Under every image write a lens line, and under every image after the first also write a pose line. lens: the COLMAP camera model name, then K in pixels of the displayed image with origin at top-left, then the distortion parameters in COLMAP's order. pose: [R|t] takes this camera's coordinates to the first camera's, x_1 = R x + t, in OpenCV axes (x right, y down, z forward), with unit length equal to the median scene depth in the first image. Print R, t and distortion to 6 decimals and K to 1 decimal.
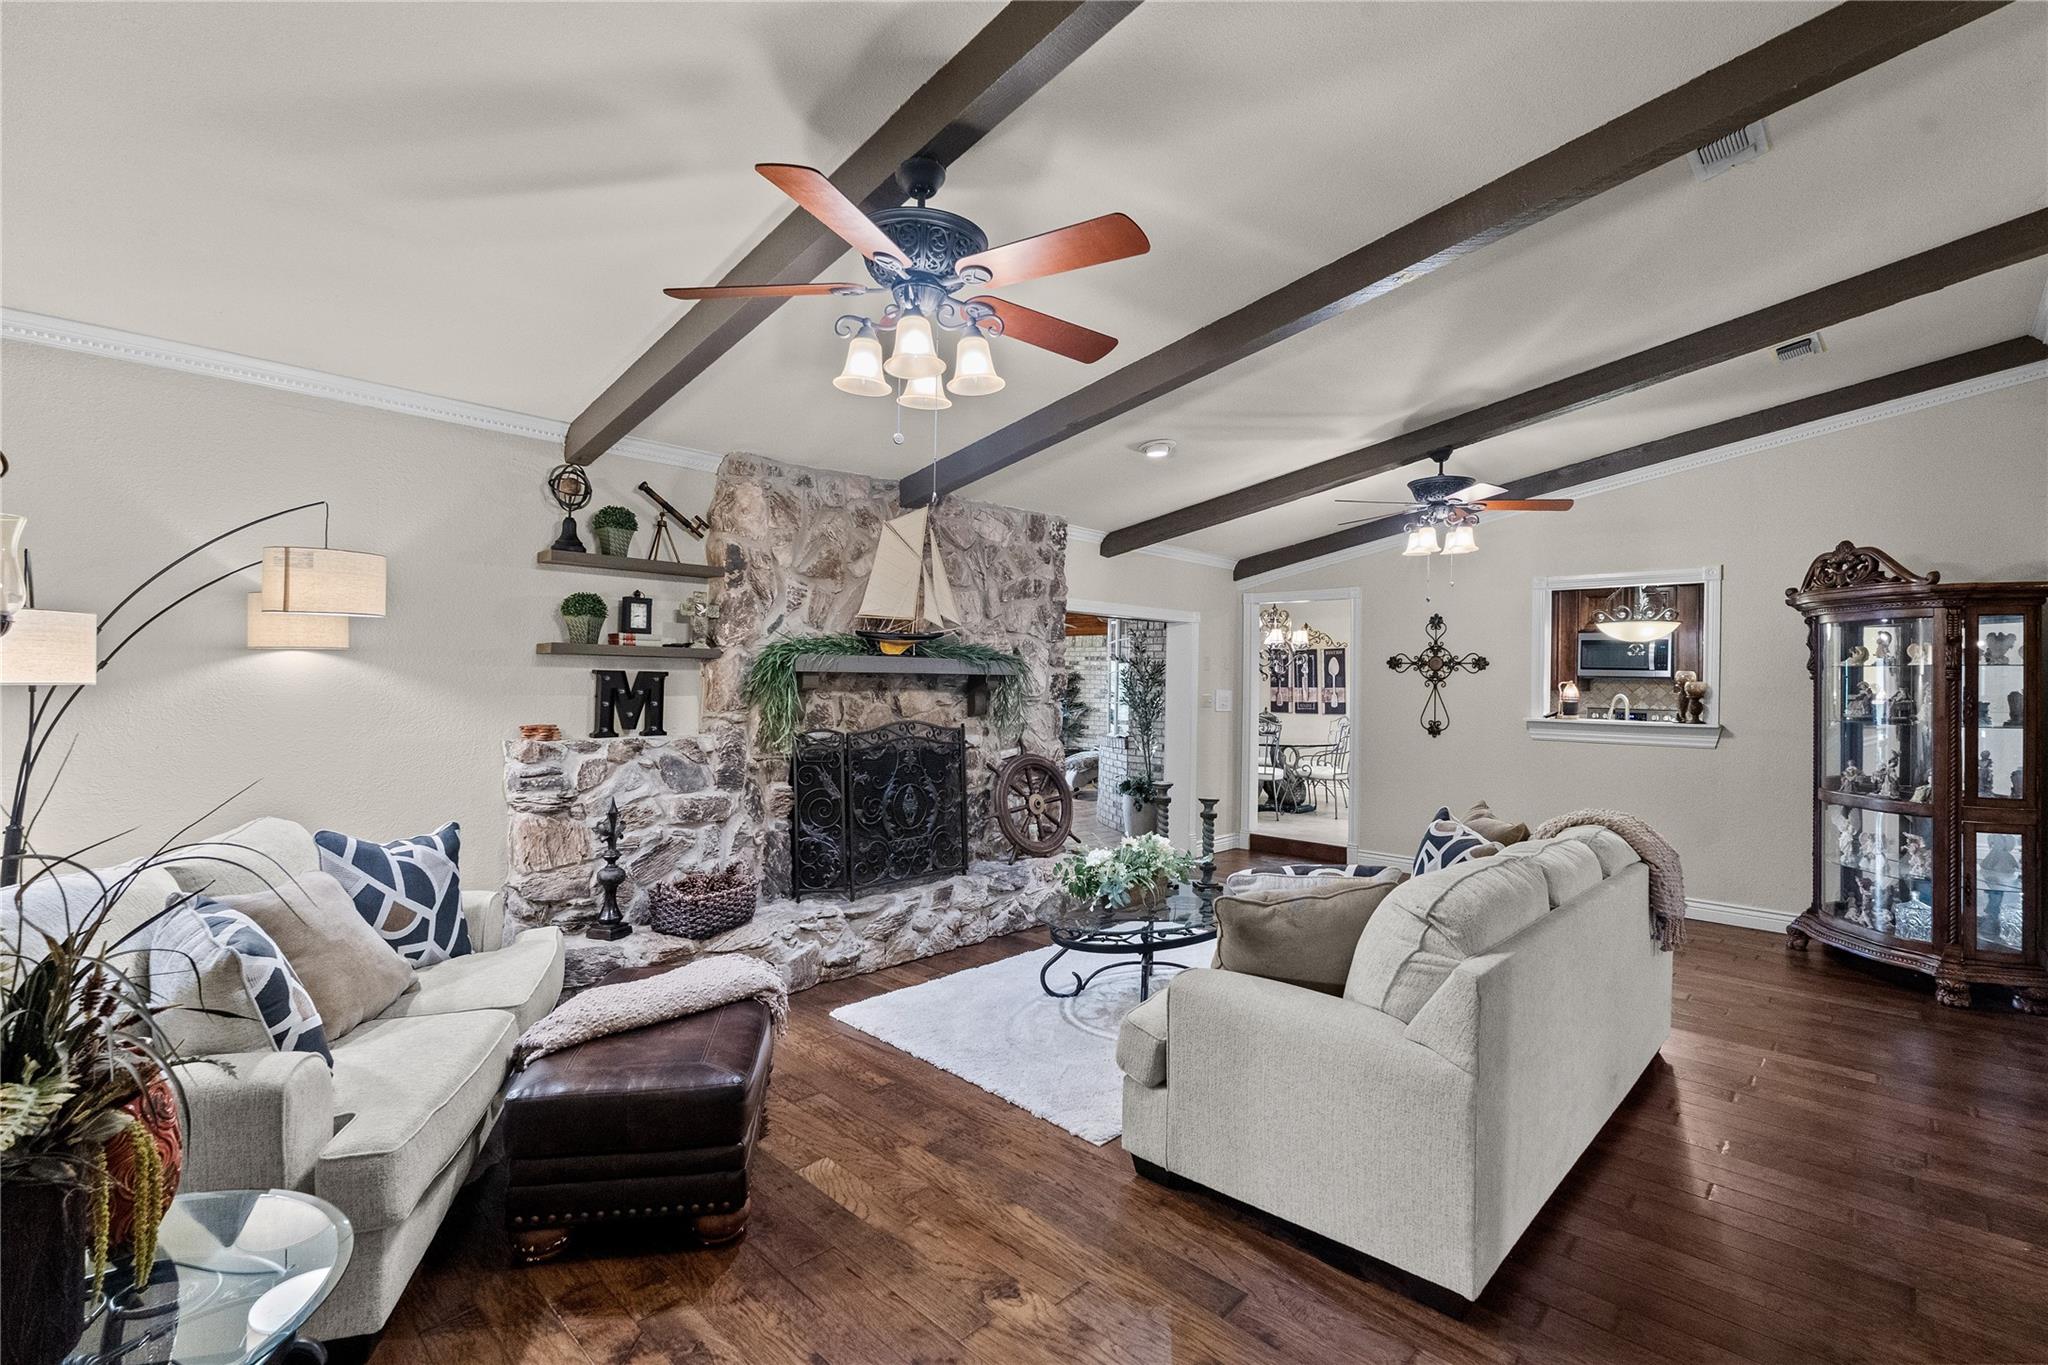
lens RADIAL K [[926.7, 0, 1007.0], [0, 926.7, 667.7], [0, 0, 1]] dist [-0.007907, 0.000473]
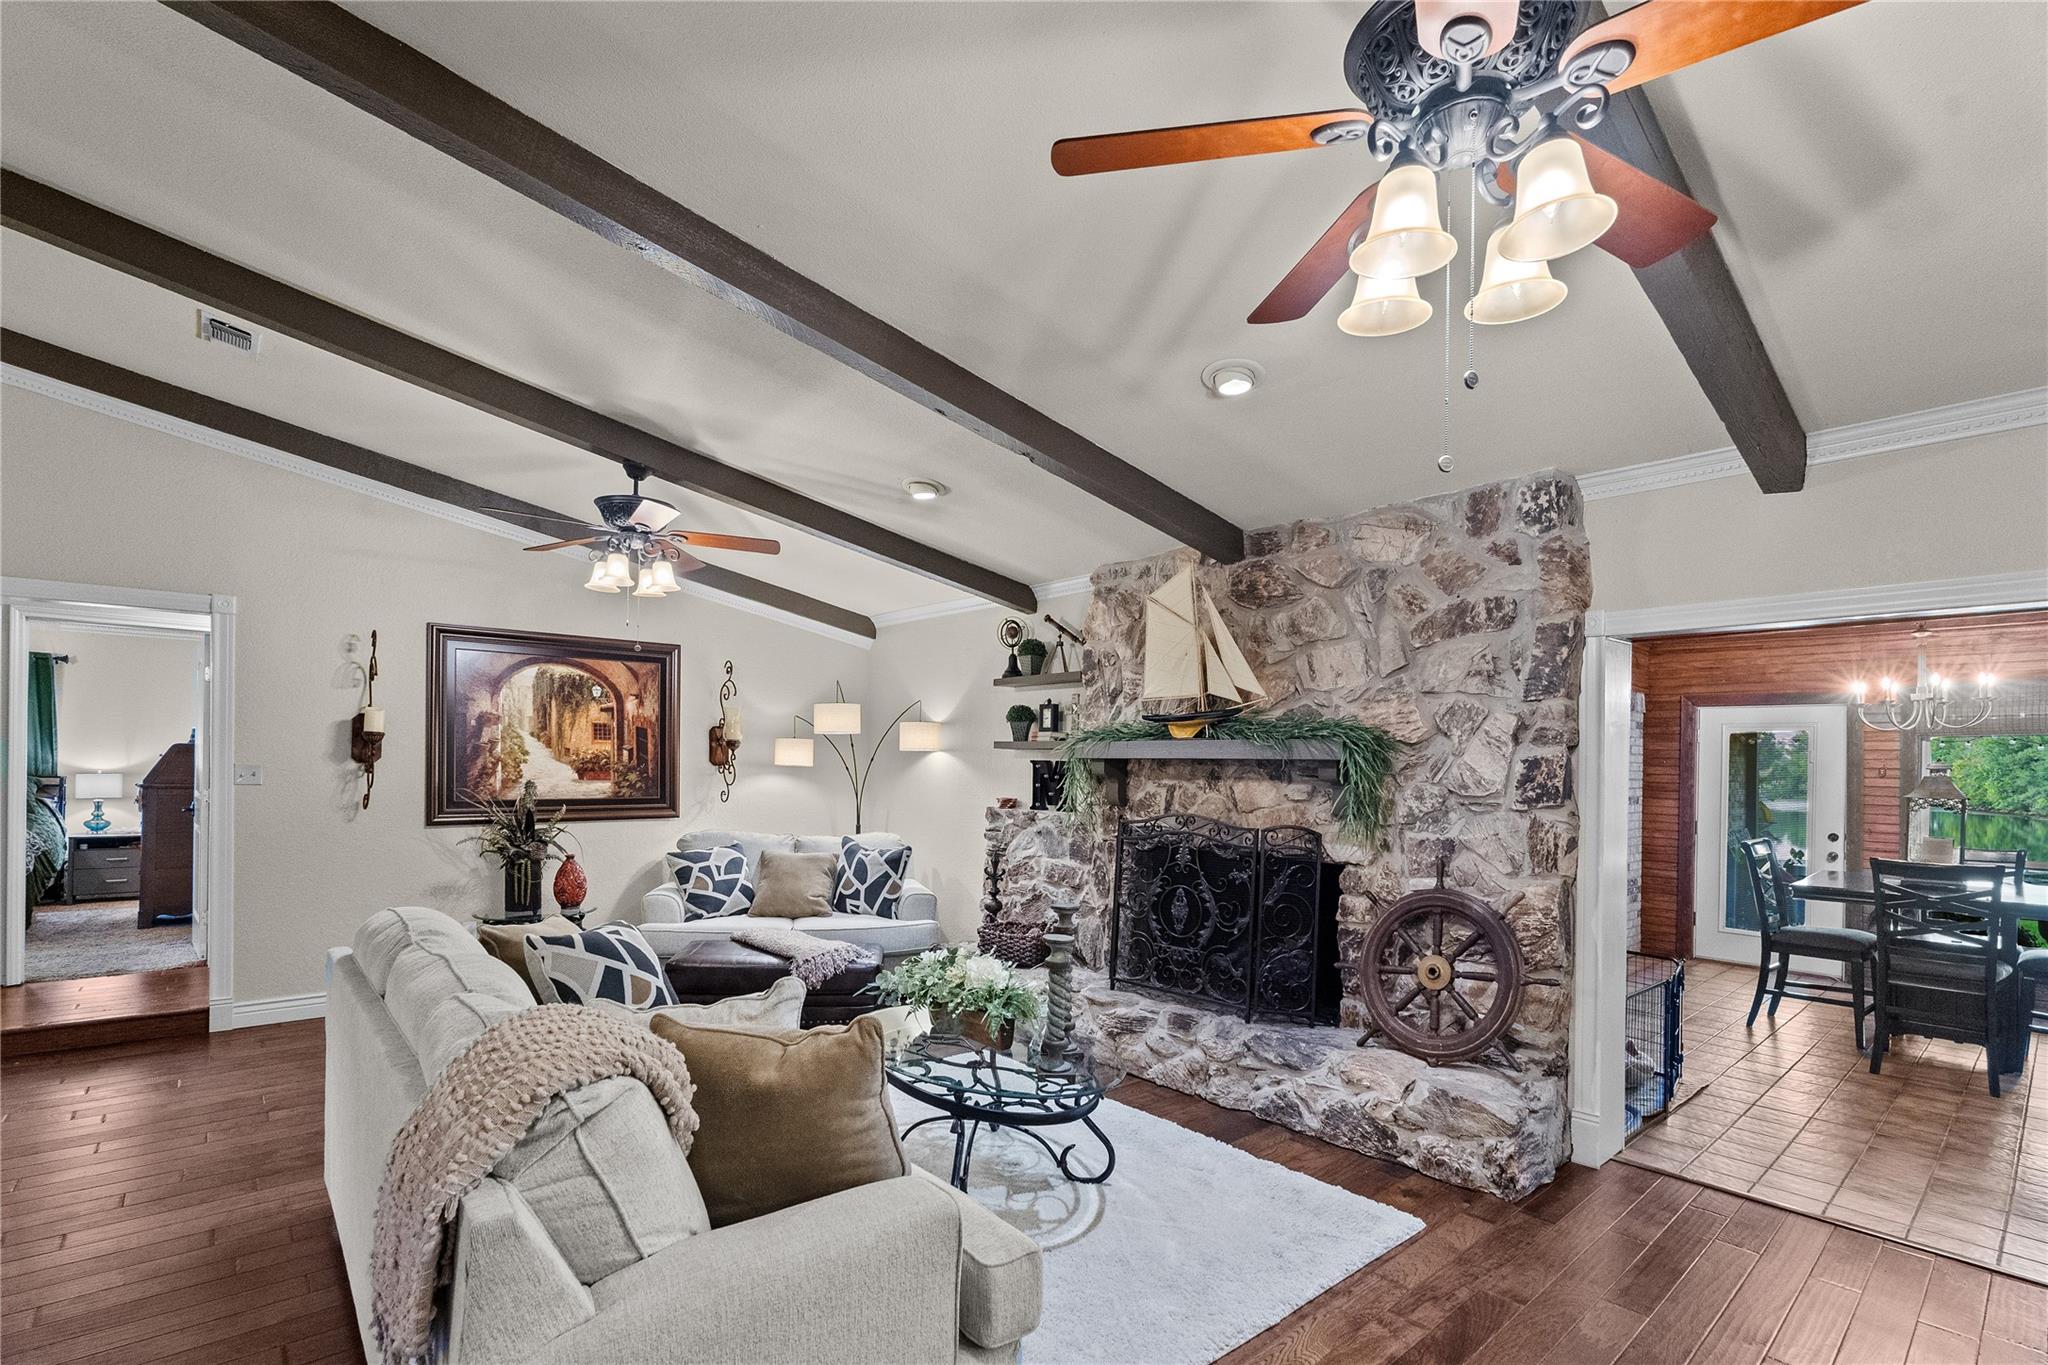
lens RADIAL K [[926.7, 0, 1037.1], [0, 926.7, 760.3], [0, 0, 1]] dist [-0.007907, 0.000473]
pose [[-0.065953, -0.016501, -0.997686, 0.760923], [-0.001071, 0.999864, -0.016467, 0.021387], [0.997822, -0.000018, -0.065962, 0.903009]]
